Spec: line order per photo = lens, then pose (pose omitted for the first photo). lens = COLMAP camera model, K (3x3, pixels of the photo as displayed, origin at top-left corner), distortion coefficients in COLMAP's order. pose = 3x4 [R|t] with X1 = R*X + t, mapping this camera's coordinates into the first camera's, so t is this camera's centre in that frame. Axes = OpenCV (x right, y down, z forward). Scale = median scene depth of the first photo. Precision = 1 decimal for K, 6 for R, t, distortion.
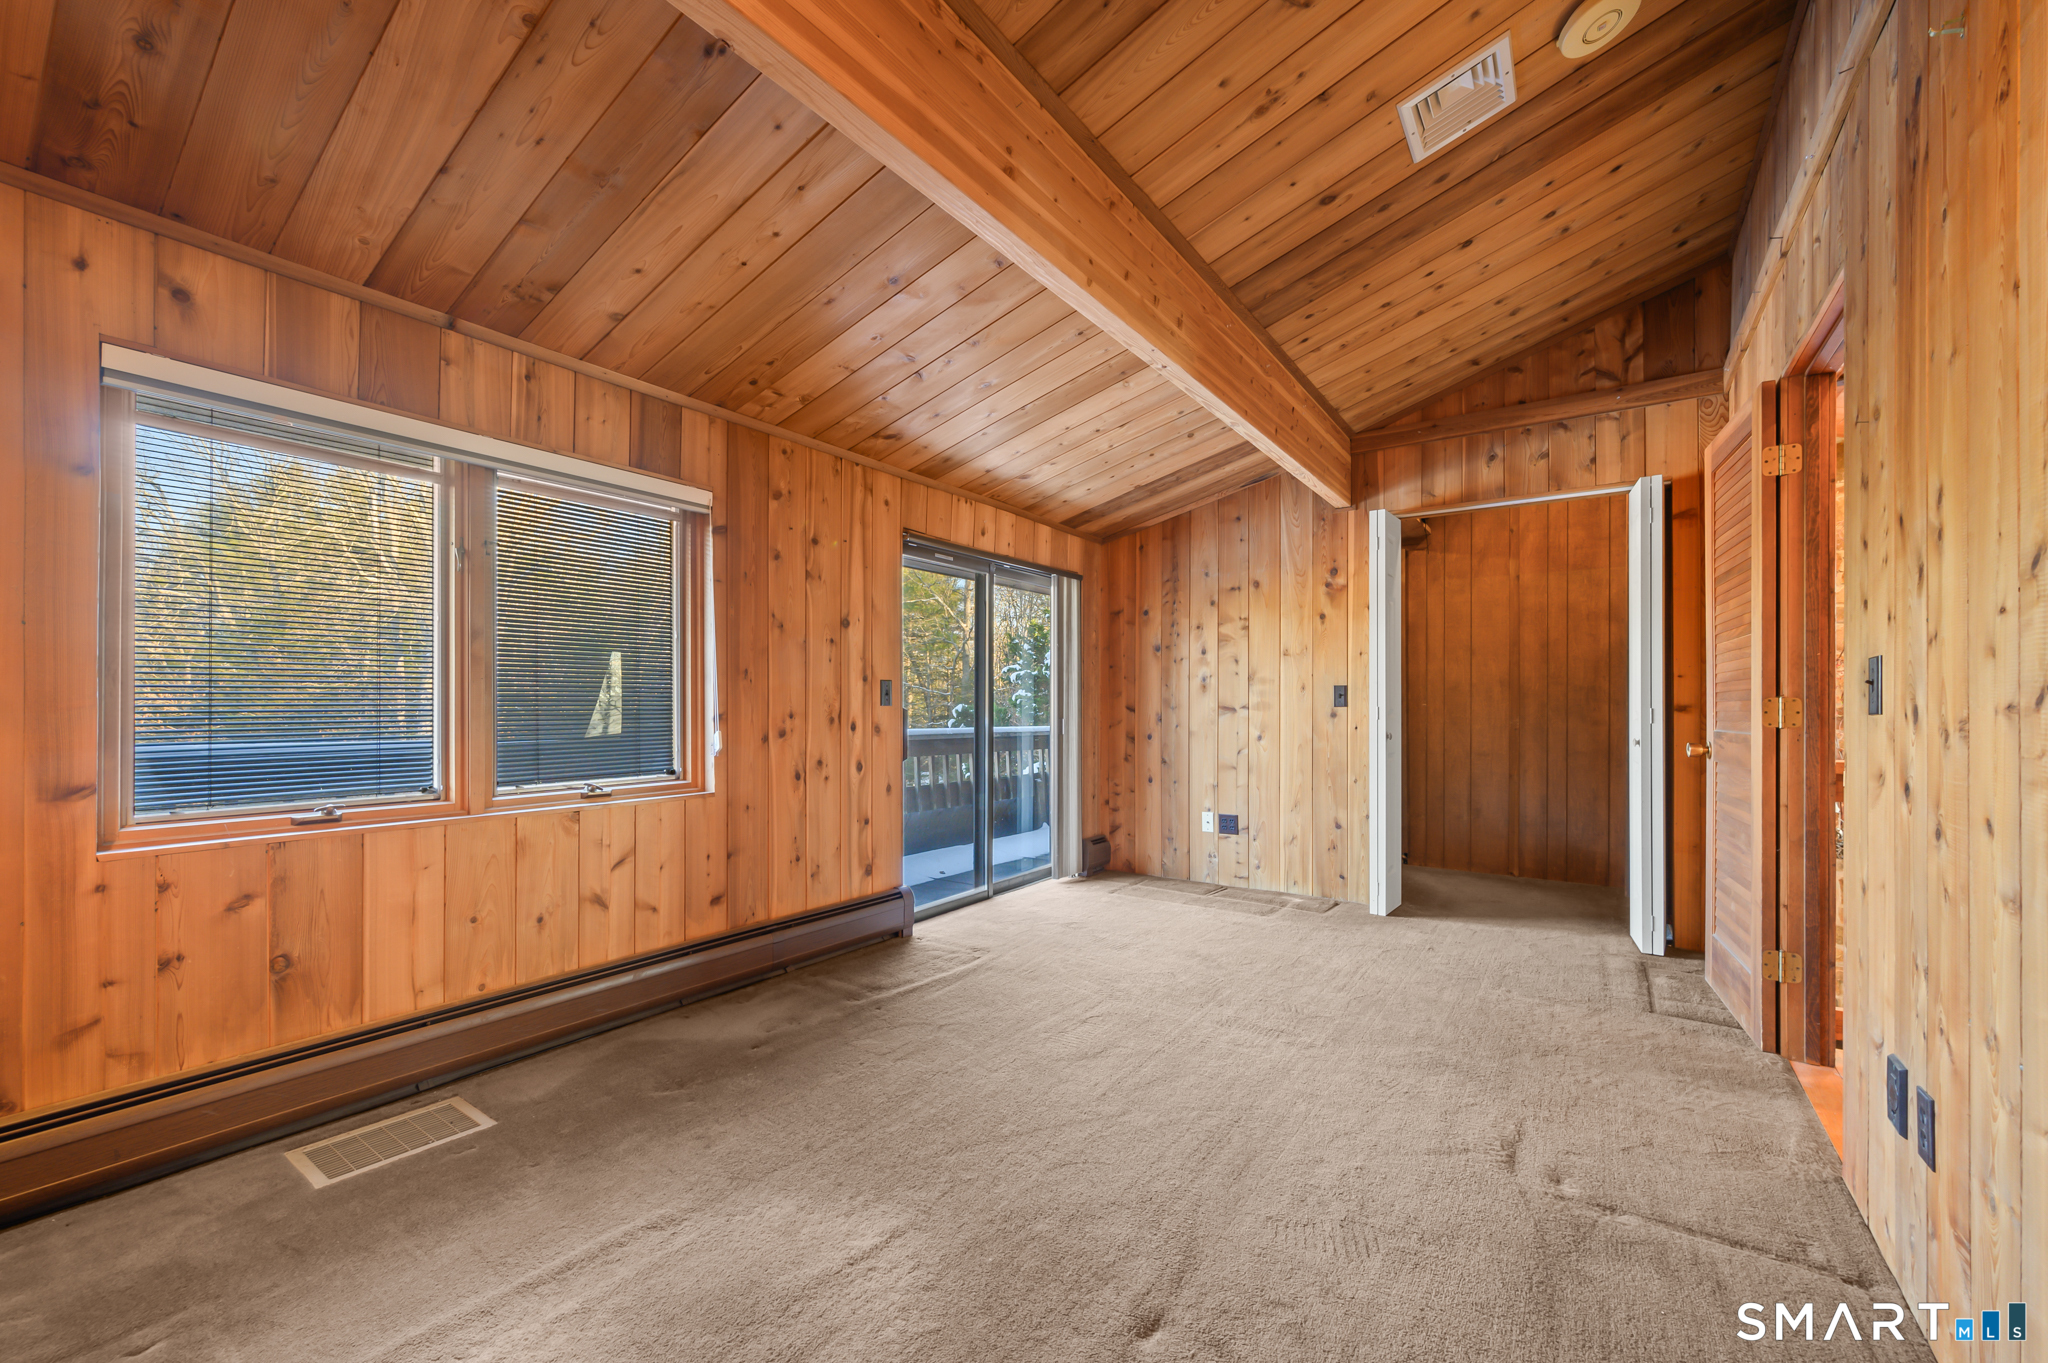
lens RADIAL K [[809.3, 0, 1018.9], [0, 809.3, 694.5], [0, 0, 1]] dist [-0.006305, 0.001231]
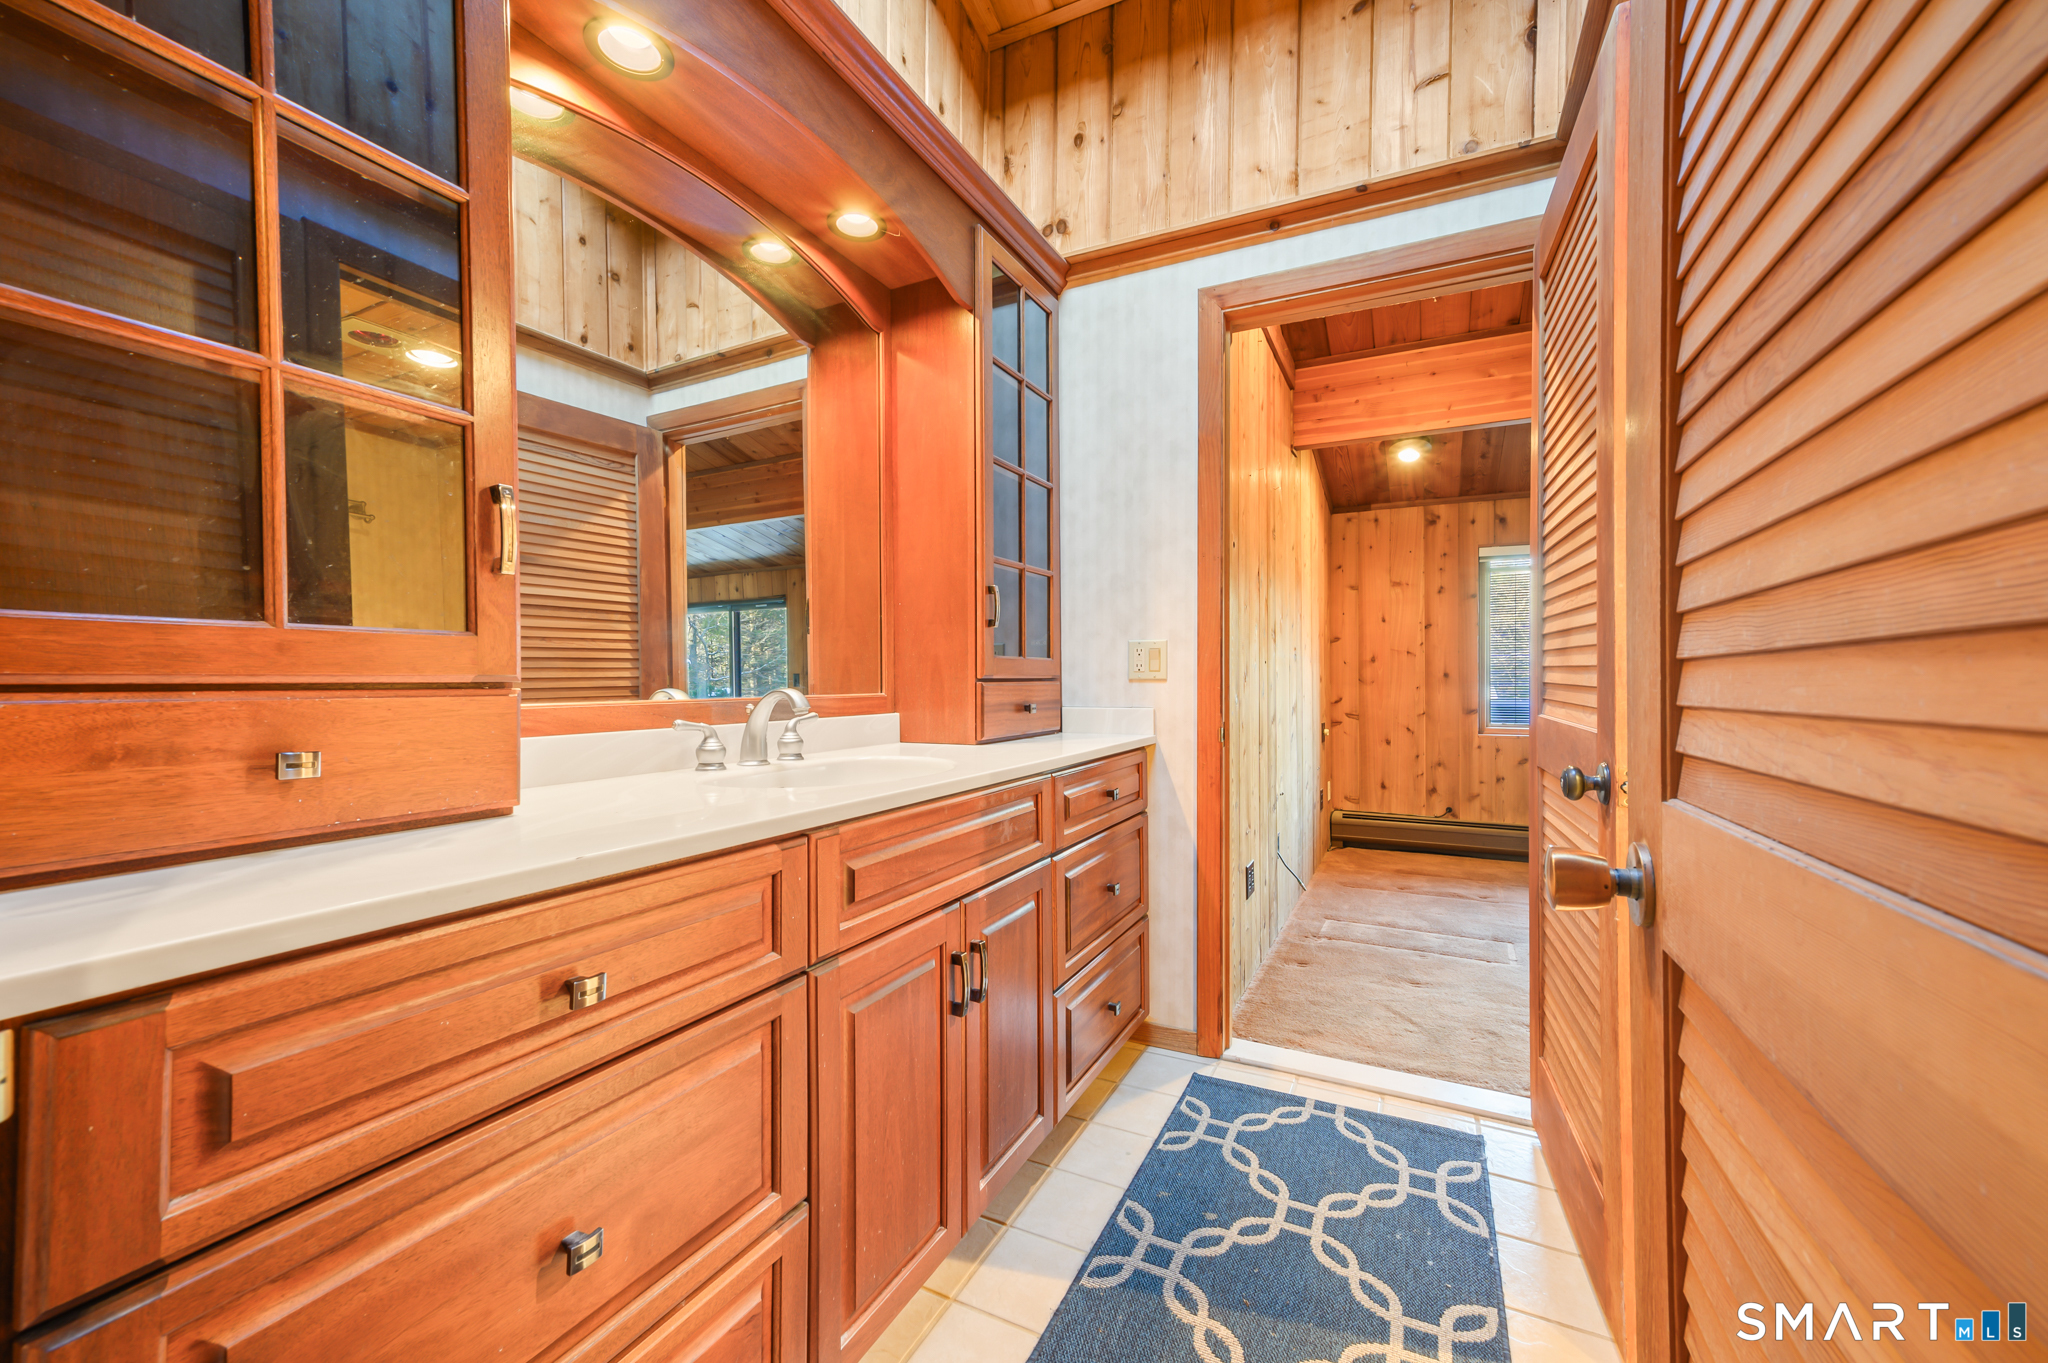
lens RADIAL K [[809.3, 0, 1016.3], [0, 809.3, 685.9], [0, 0, 1]] dist [-0.006305, 0.001231]
pose [[0.143693, 0.005216, -0.989609, 1.352537], [0.009495, 0.999933, 0.006649, -0.002691], [0.989577, -0.010352, 0.143634, -0.955183]]
